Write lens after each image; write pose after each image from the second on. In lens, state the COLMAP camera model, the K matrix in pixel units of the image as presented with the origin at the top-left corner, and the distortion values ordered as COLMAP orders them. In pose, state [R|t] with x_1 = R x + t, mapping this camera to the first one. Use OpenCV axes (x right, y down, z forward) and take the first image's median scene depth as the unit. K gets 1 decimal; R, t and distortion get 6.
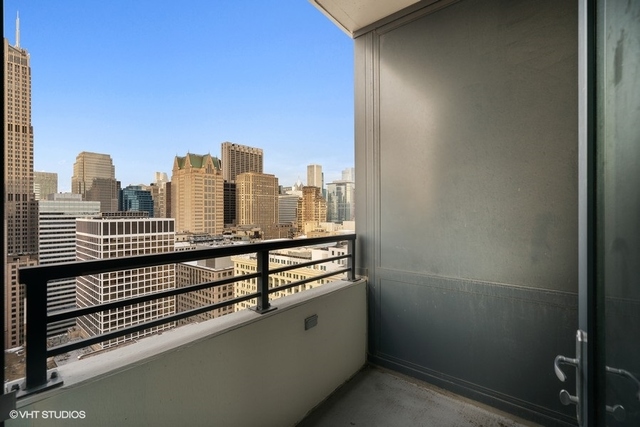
lens RADIAL K [[286.2, 0, 320.0], [0, 286.2, 213.5], [0, 0, 1]] dist [-0.003497, -0.000206]
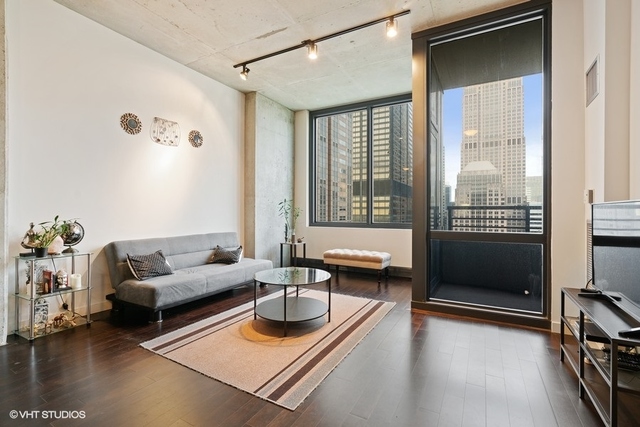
lens RADIAL K [[297.0, 0, 318.0], [0, 297.0, 211.9], [0, 0, 1]] dist [0.002805, 0.000388]
pose [[0.171308, 0.001561, -0.985216, 0.588842], [-0.010841, 0.999941, -0.000301, 0.054147], [0.985158, 0.010732, 0.171315, -0.337012]]
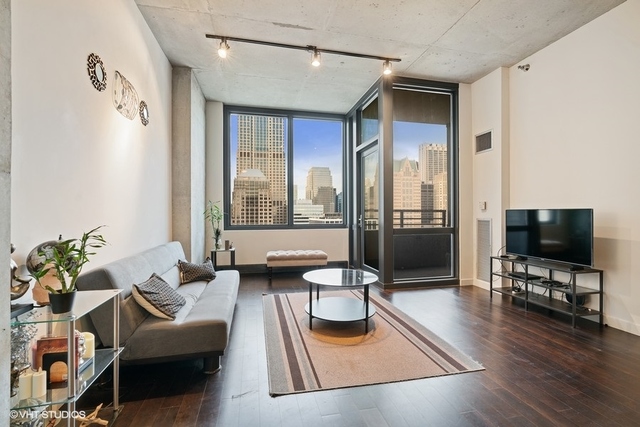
lens RADIAL K [[286.2, 0, 320.0], [0, 286.2, 213.5], [0, 0, 1]] dist [-0.003497, -0.000206]
pose [[0.786641, -0.000541, -0.617411, 0.359610], [-0.002633, 0.999988, -0.004230, 0.053314], [0.617406, 0.004953, 0.786629, -0.721995]]
